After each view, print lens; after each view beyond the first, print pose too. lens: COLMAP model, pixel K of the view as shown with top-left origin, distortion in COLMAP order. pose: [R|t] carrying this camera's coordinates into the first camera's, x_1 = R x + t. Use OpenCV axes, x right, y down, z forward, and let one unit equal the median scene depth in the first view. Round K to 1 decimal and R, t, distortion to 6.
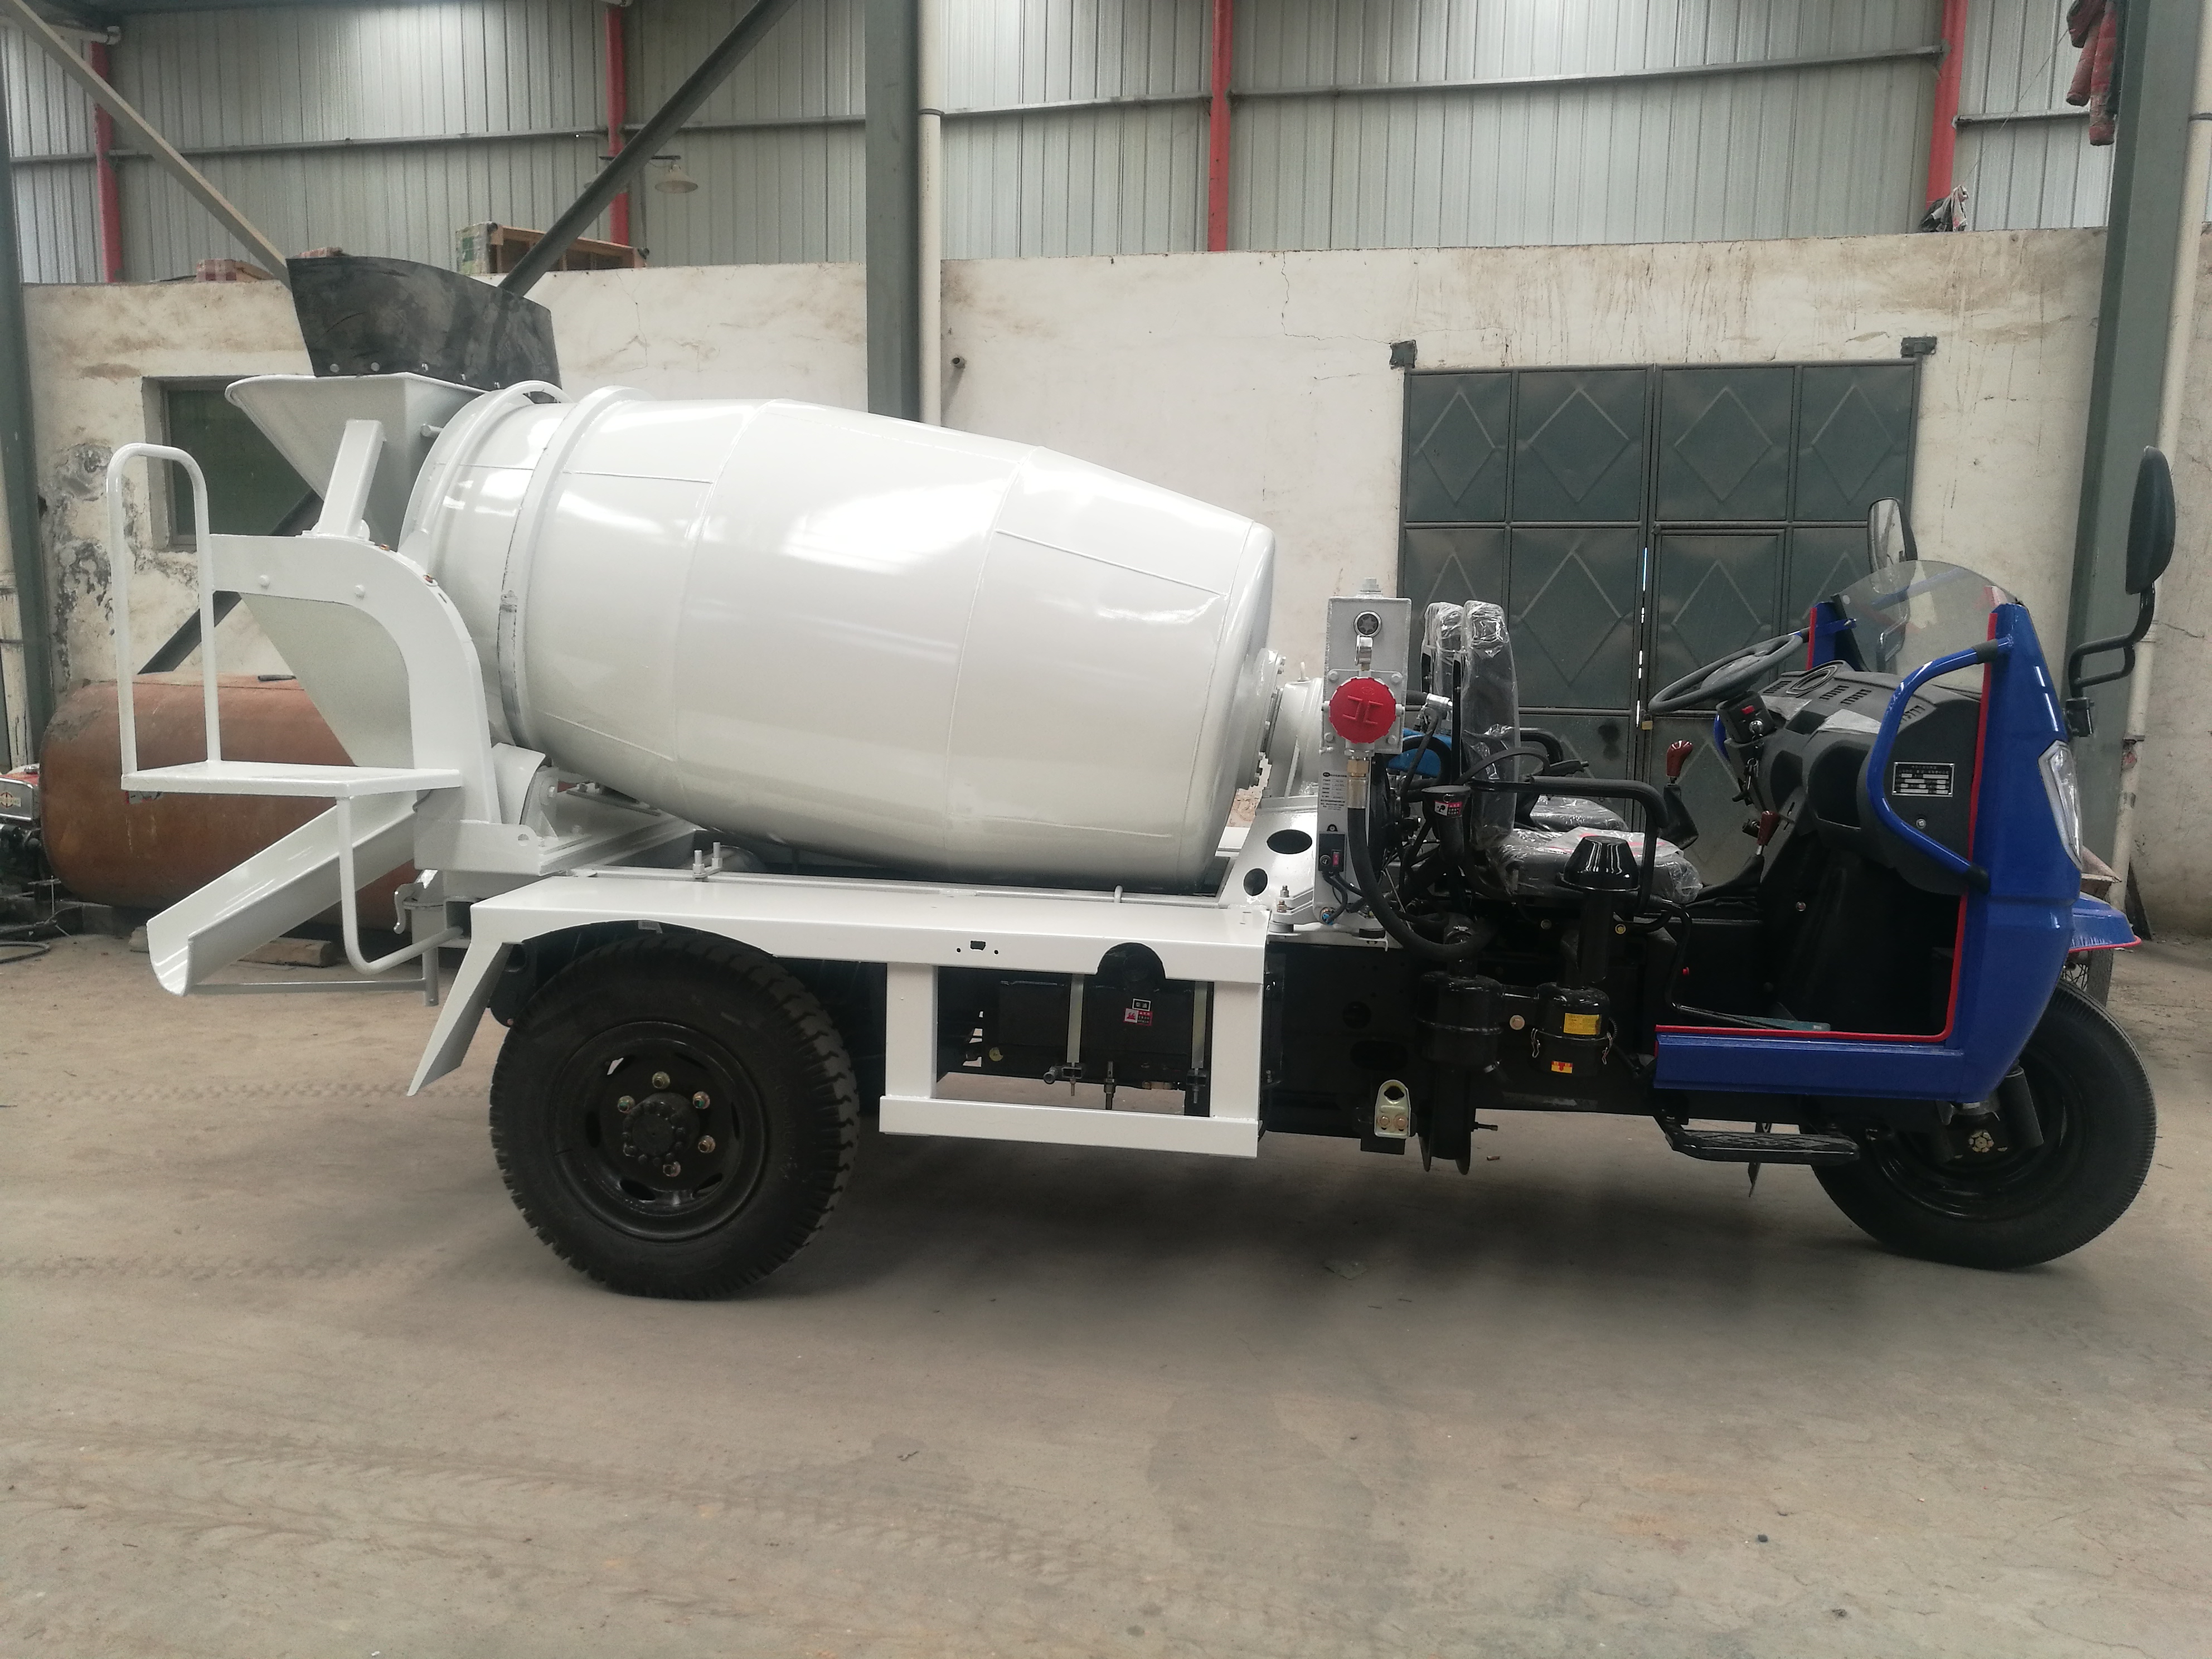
lens RADIAL K [[1704.9, 0, 1100.7], [0, 1704.9, 839.4], [0, 0, 1]] dist [-0.035099, 0.061983]
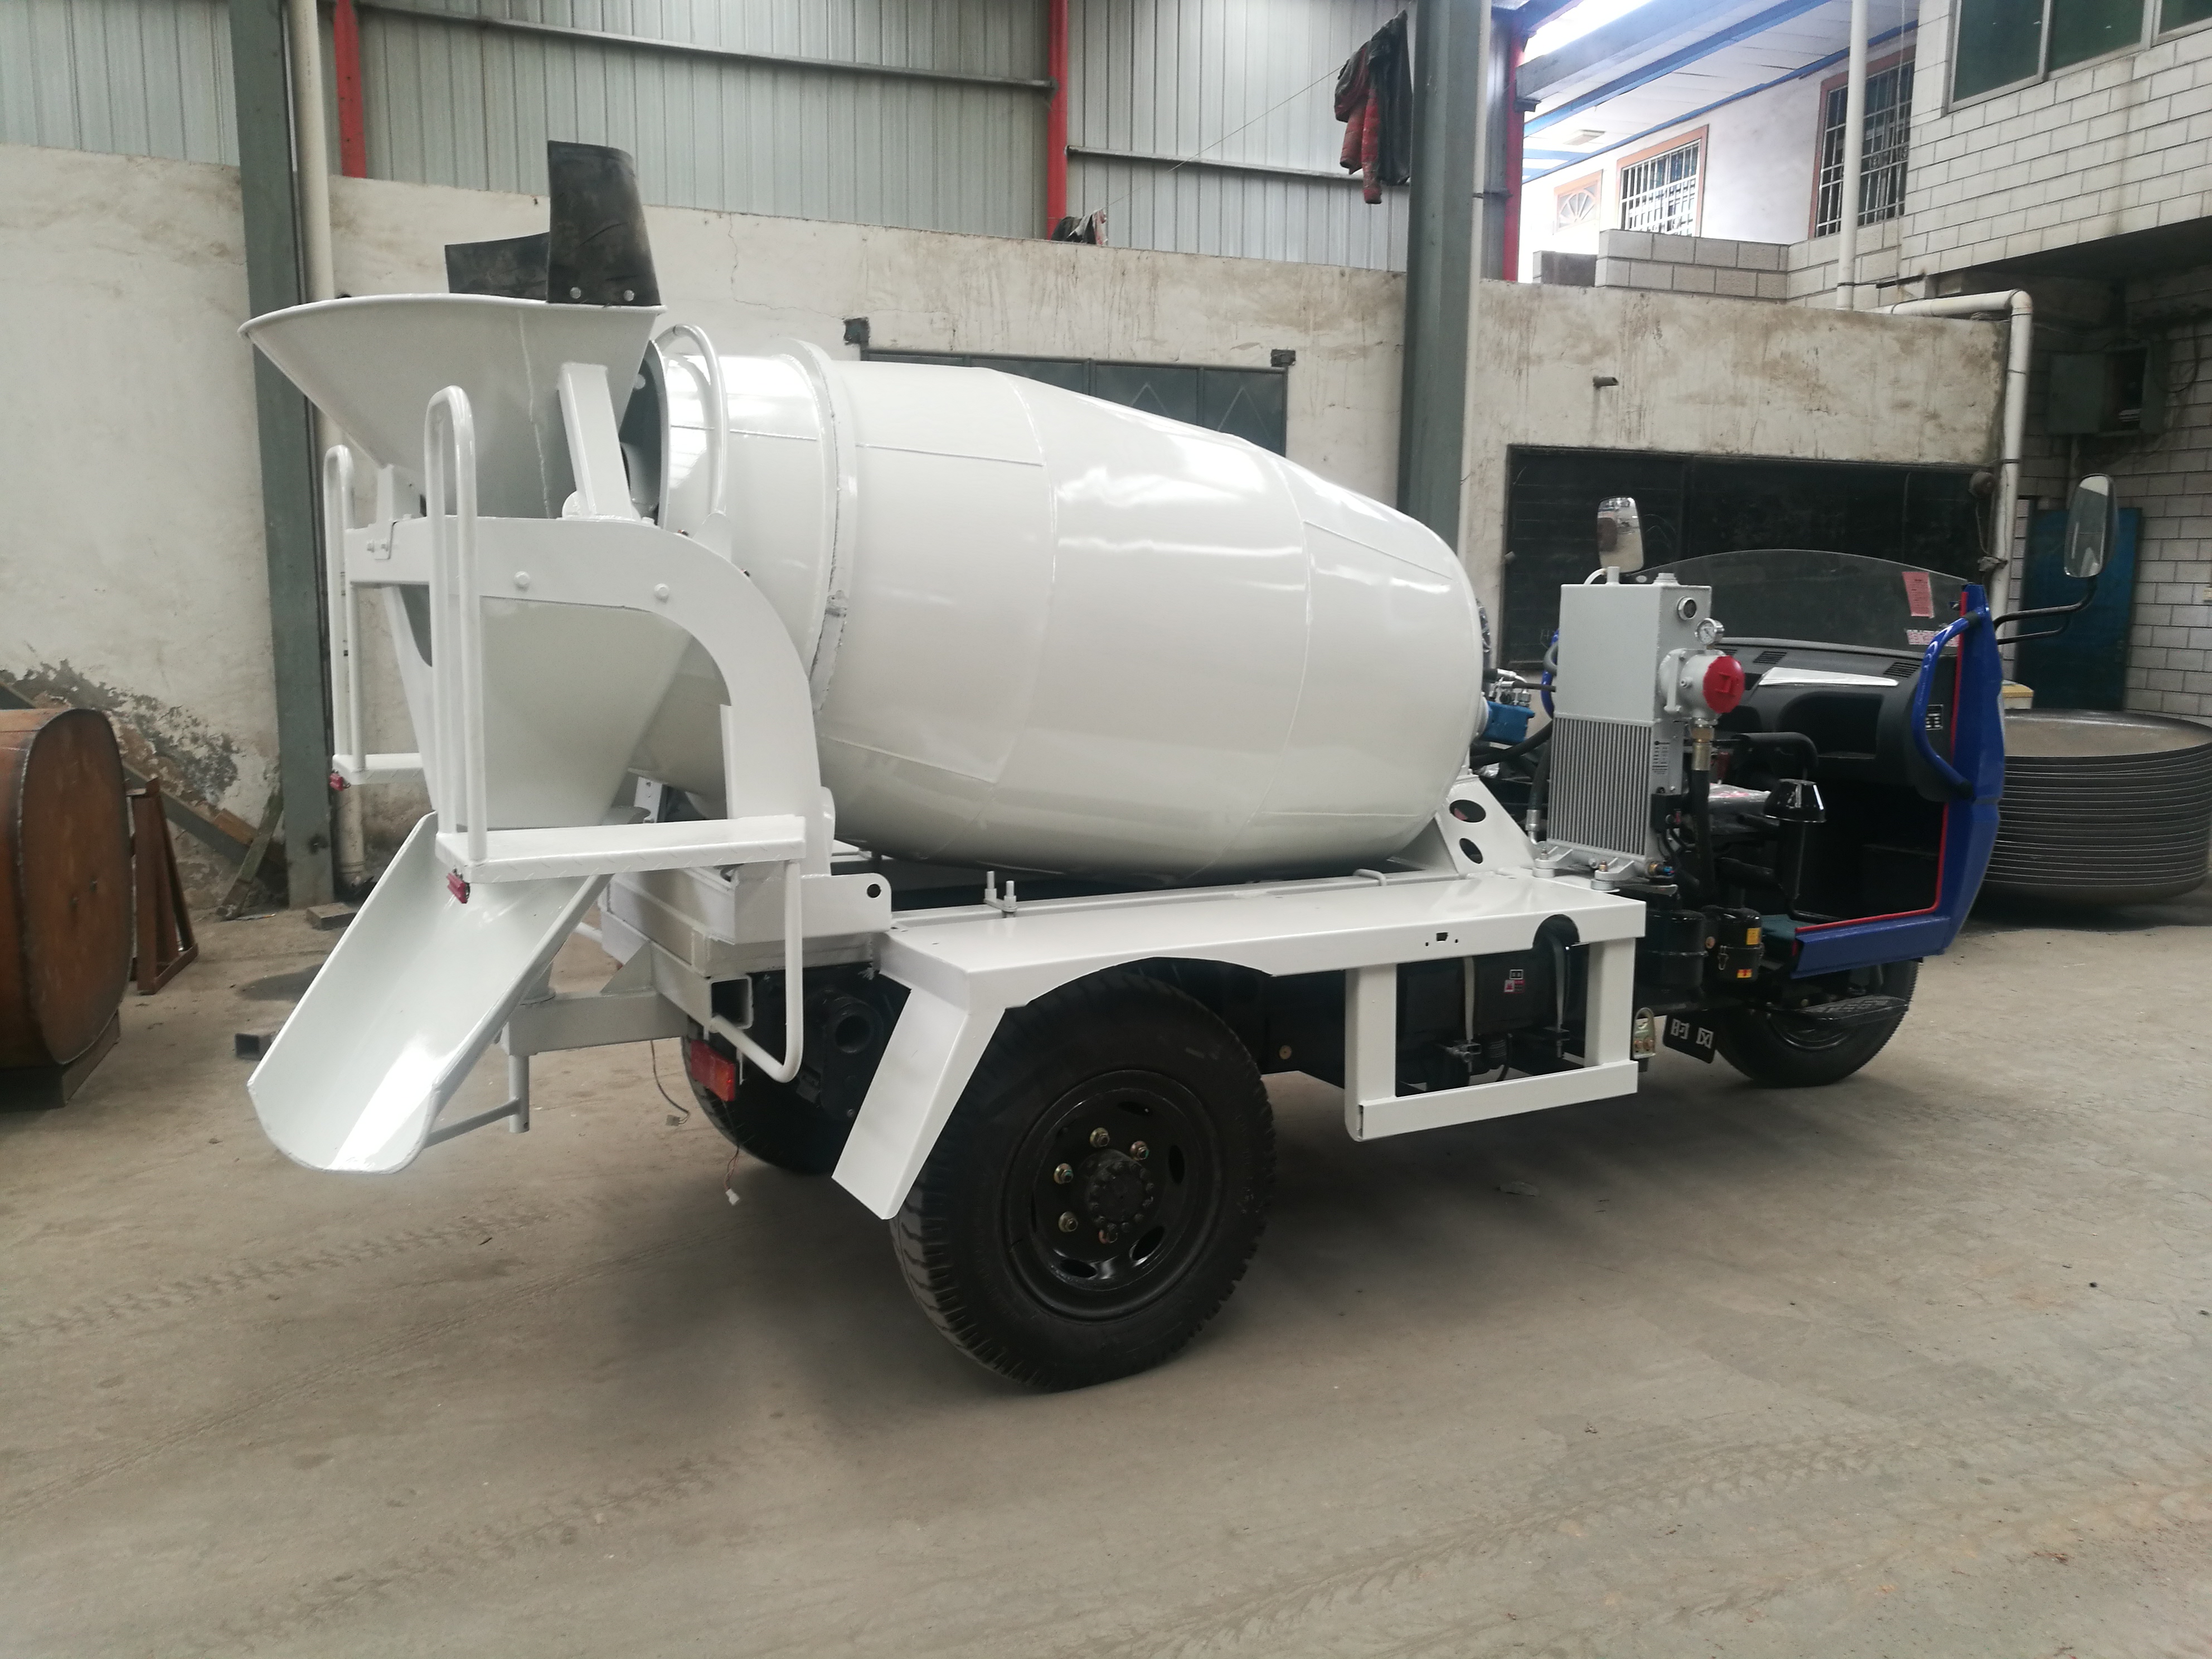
lens RADIAL K [[1704.9, 0, 1100.7], [0, 1704.9, 839.4], [0, 0, 1]] dist [-0.035099, 0.061983]
pose [[0.806450, -0.100618, 0.582679, -0.343066], [0.090056, 0.994820, 0.047146, -0.025607], [-0.584404, 0.014453, 0.811334, 0.124354]]
